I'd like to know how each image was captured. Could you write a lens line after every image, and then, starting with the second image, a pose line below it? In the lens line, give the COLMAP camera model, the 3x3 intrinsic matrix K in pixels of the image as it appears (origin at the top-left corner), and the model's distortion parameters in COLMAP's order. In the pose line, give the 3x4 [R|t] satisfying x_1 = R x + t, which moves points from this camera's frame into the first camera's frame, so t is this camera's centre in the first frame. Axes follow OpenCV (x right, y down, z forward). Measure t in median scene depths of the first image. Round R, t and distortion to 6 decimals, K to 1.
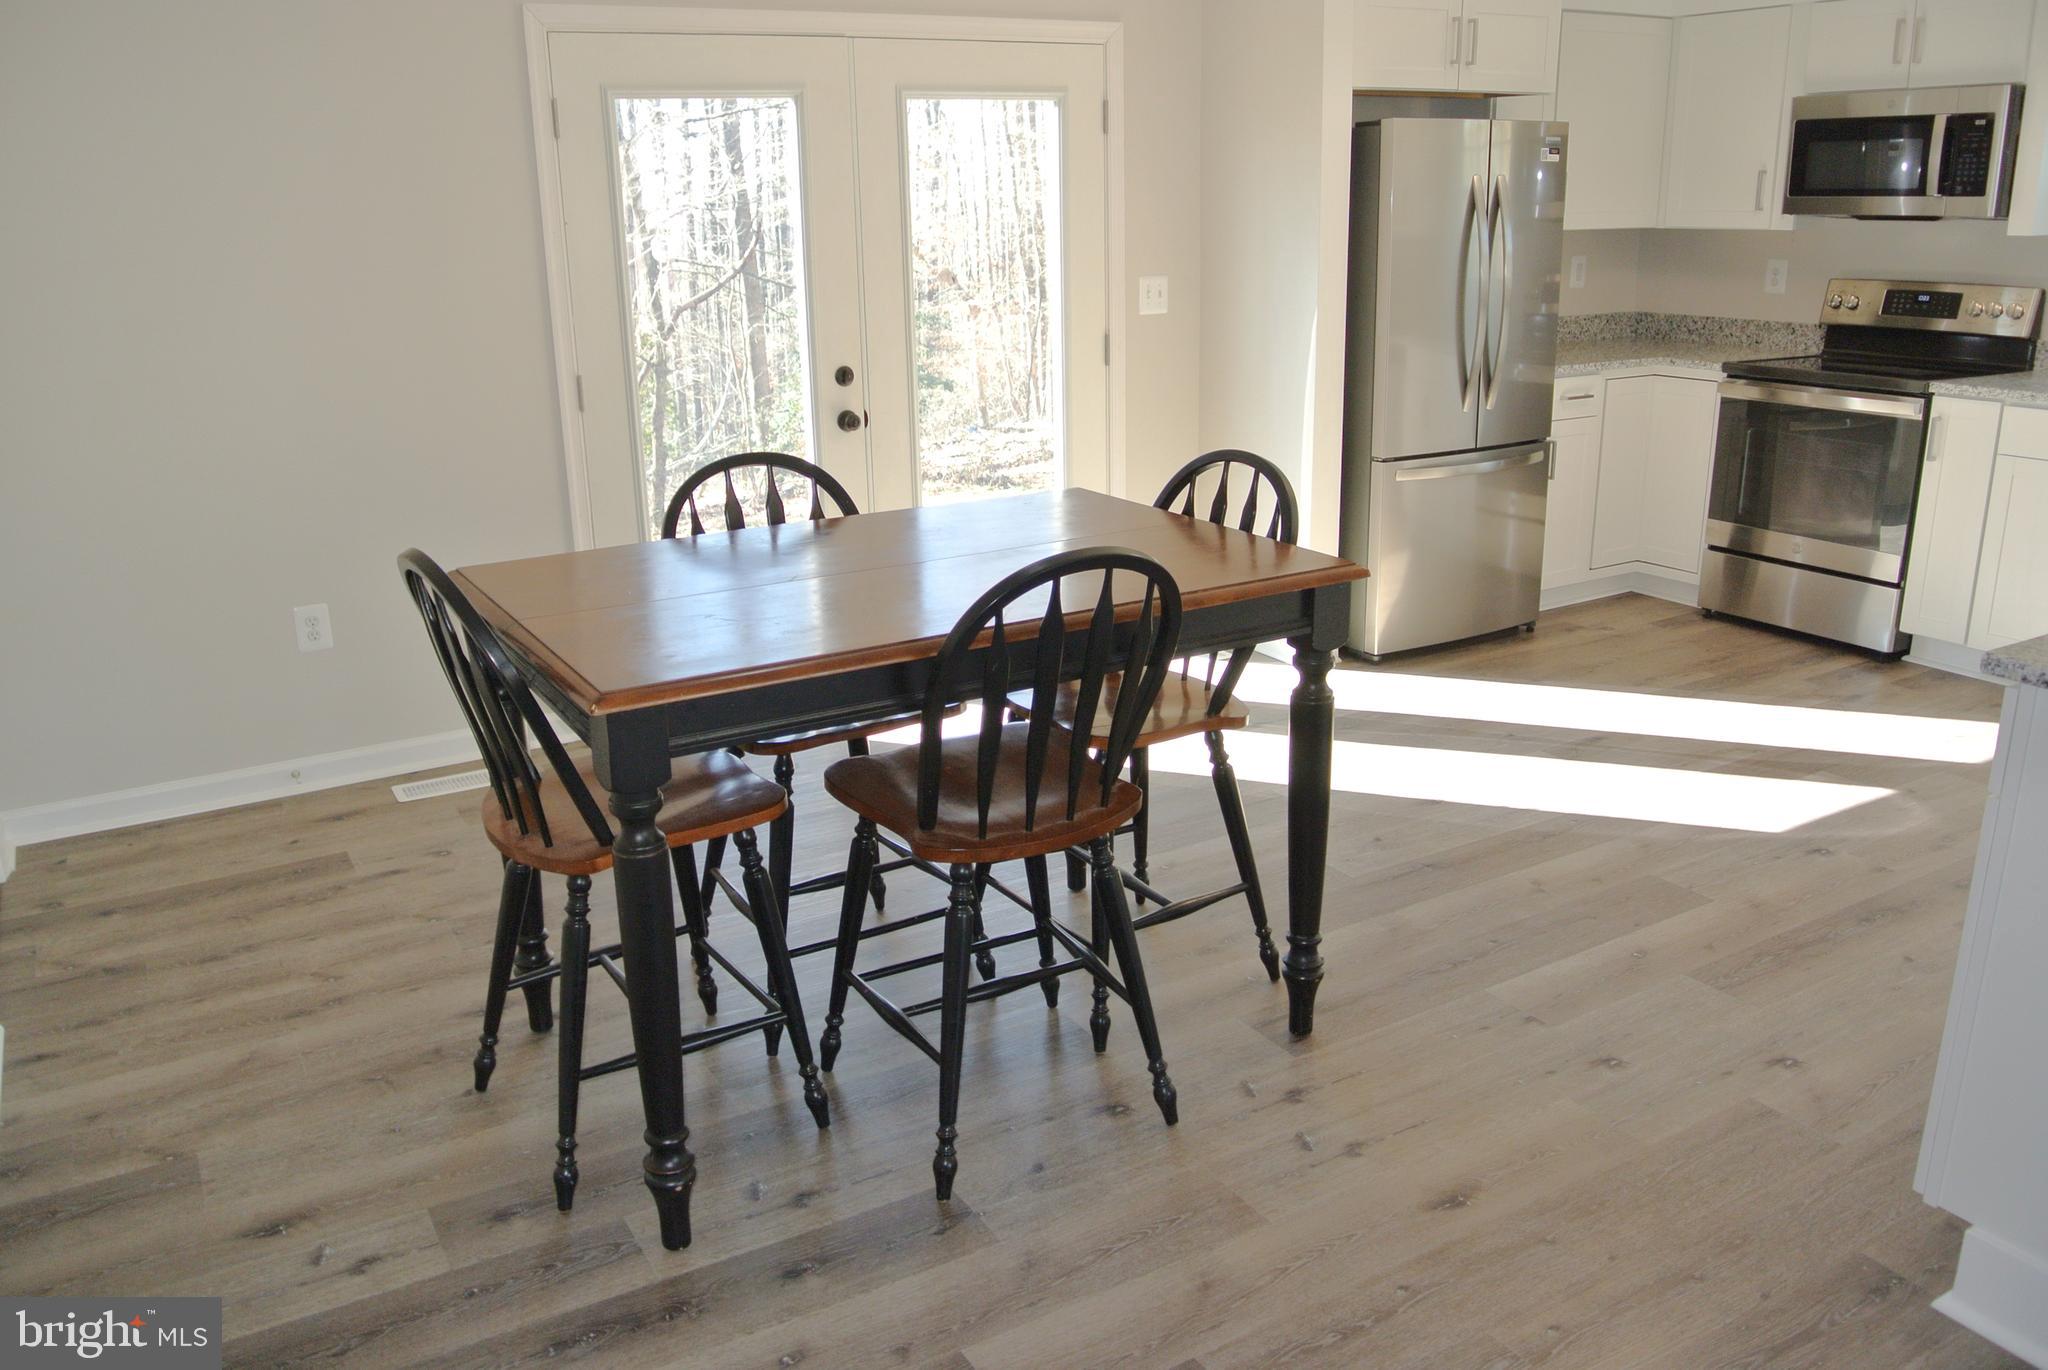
lens RADIAL K [[1608.2, 0, 968.1], [0, 1608.2, 710.8], [0, 0, 1]] dist [-0.083429, 0.026365]
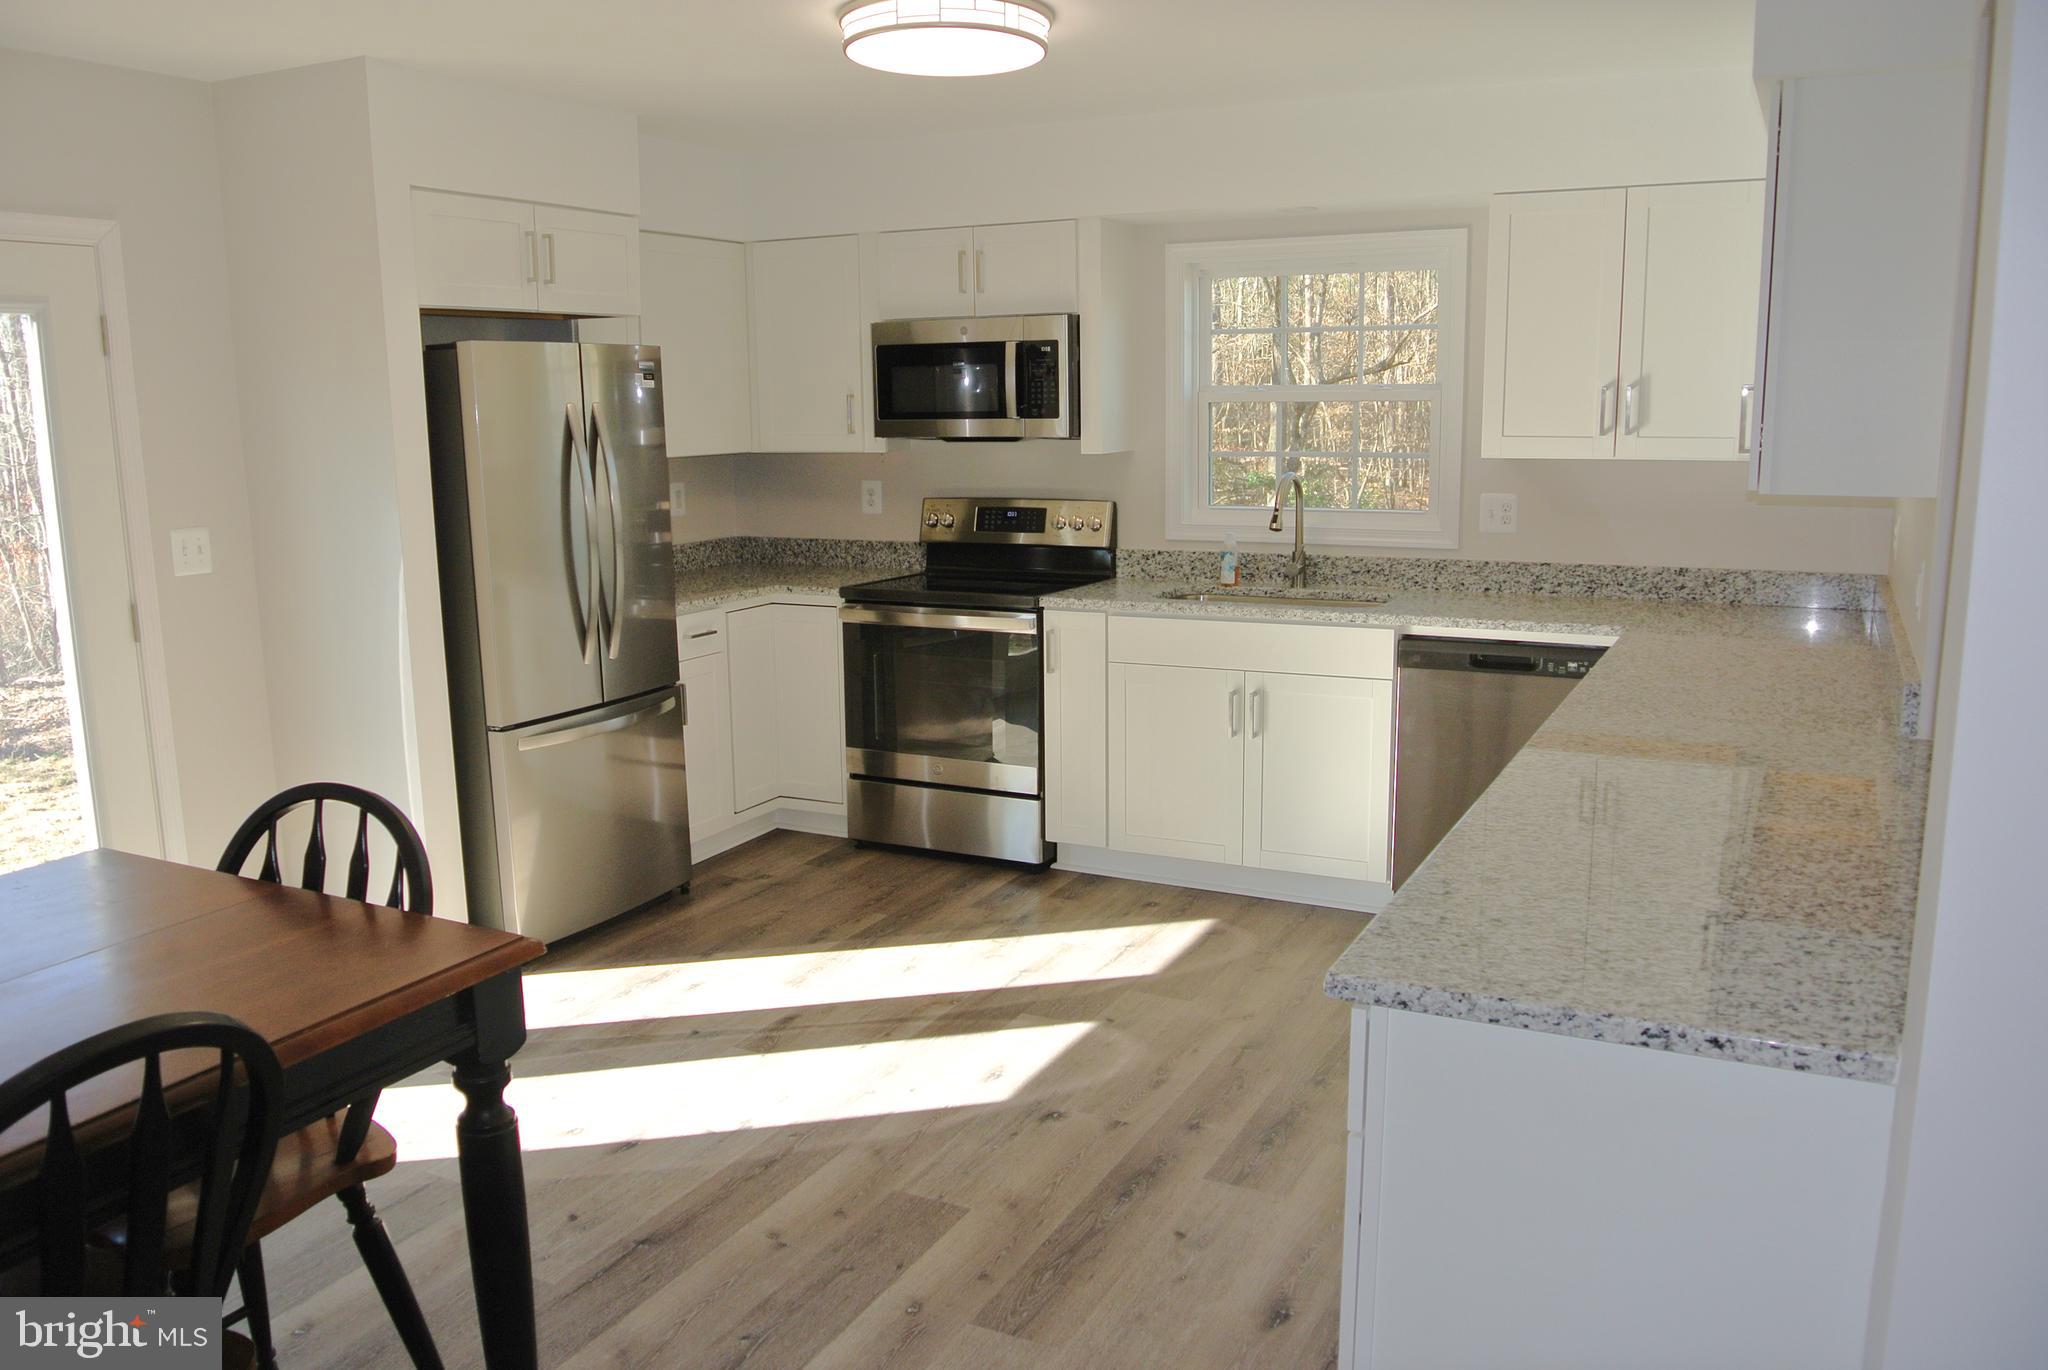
lens RADIAL K [[1608.2, 0, 1005.5], [0, 1608.2, 700.7], [0, 0, 1]] dist [-0.083429, 0.026365]
pose [[0.834588, -0.087867, 0.543822, 0.021928], [0.160329, 0.983205, -0.087193, -0.055043], [-0.527027, 0.159960, 0.834659, 0.143369]]
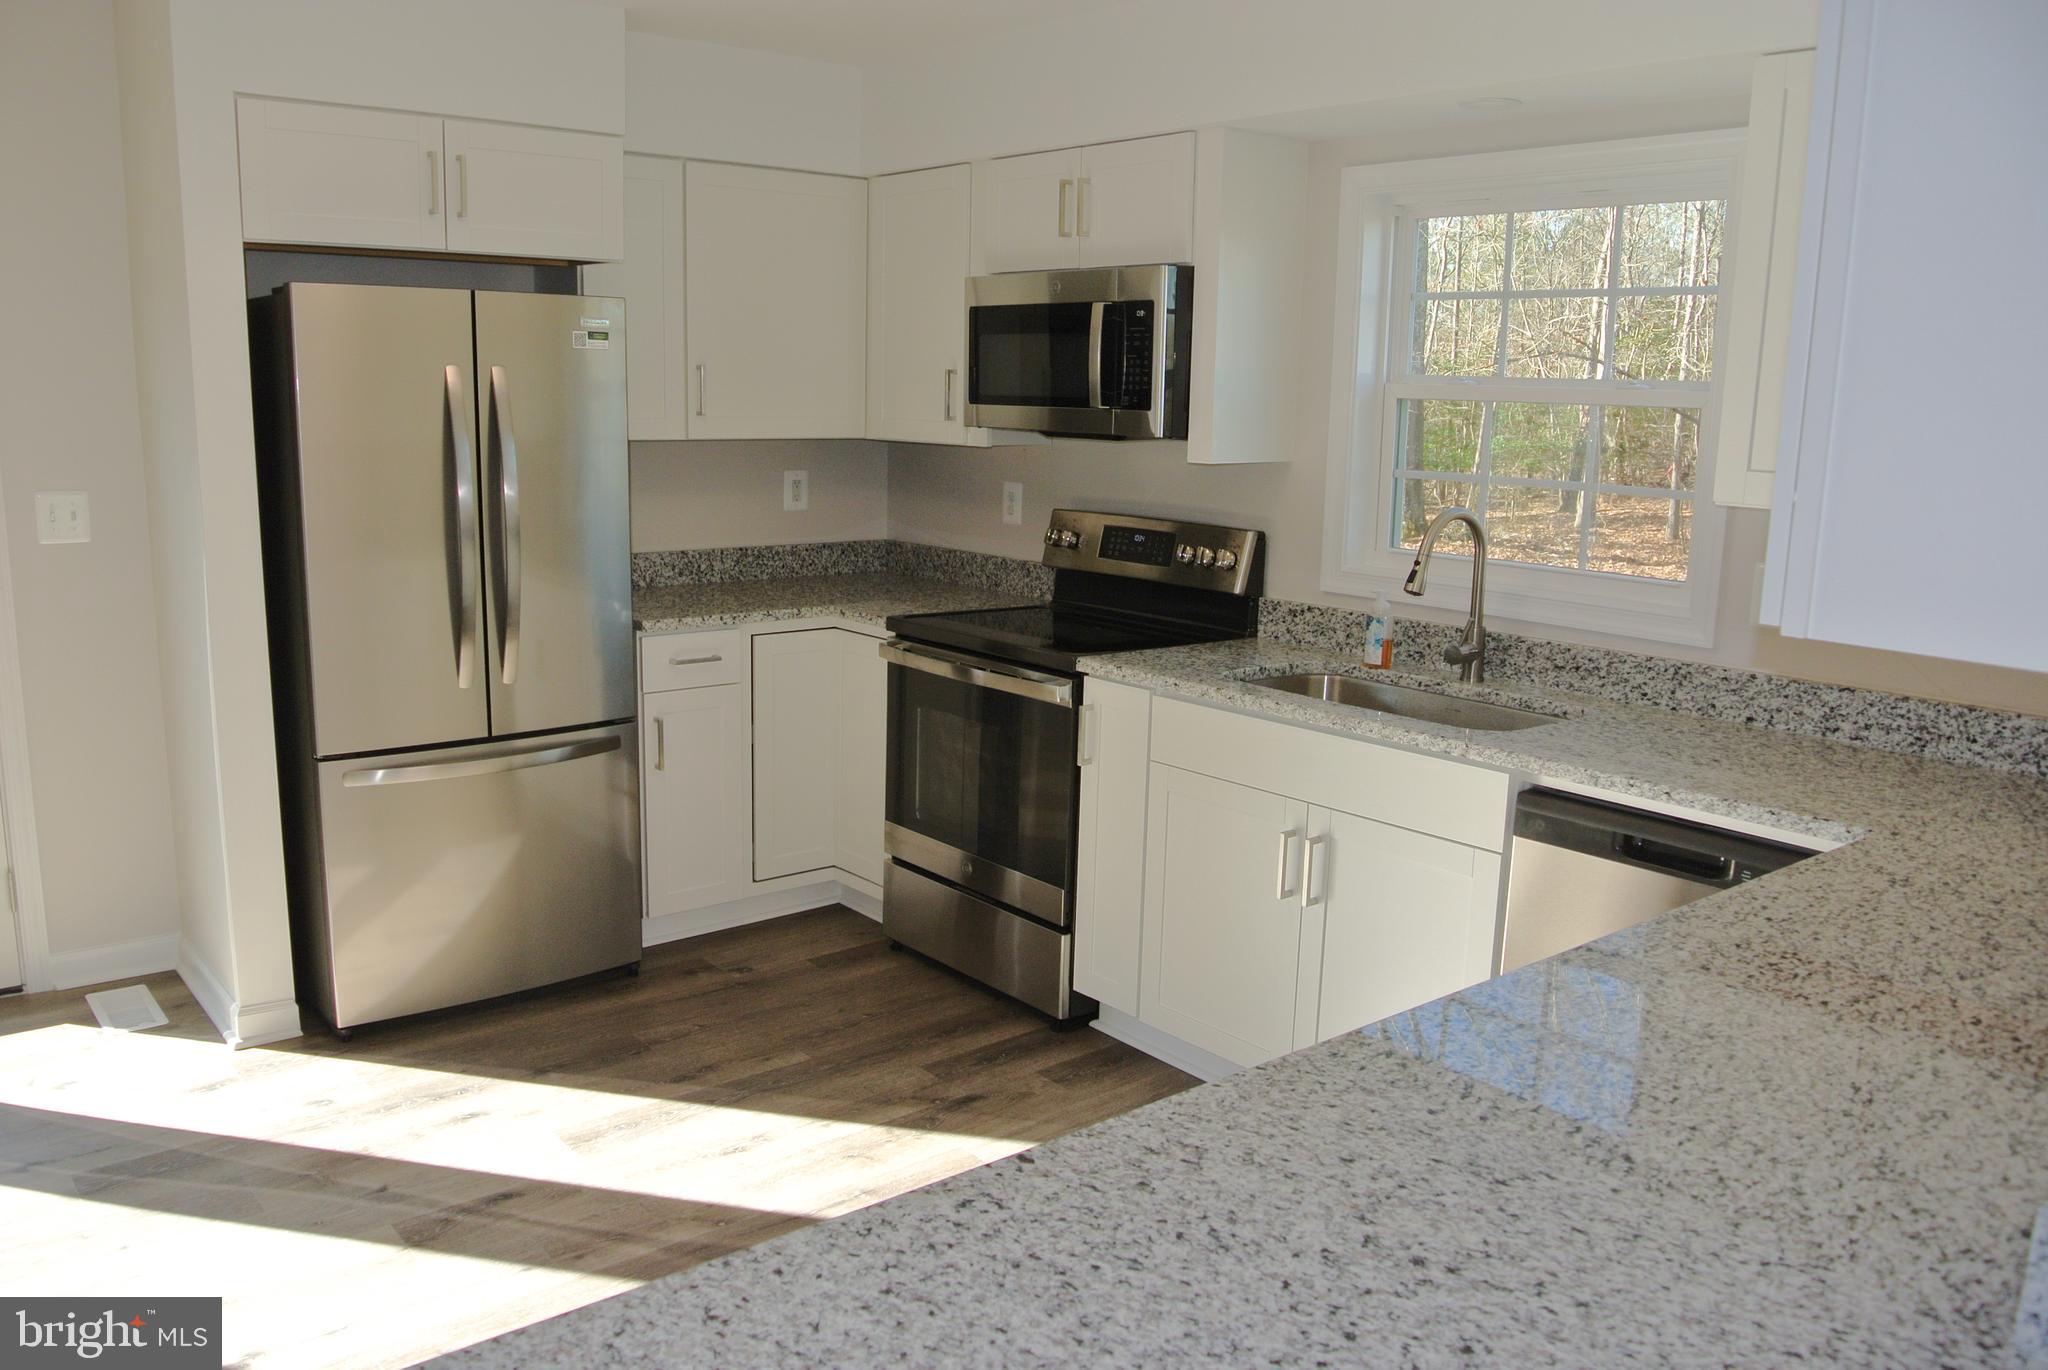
lens RADIAL K [[1608.2, 0, 999.3], [0, 1608.2, 697.3], [0, 0, 1]] dist [-0.083429, 0.026365]
pose [[0.984721, 0.015329, 0.173462, 0.439473], [0.005184, 0.993095, -0.117194, -0.101722], [-0.174060, 0.116303, 0.977843, 0.265786]]
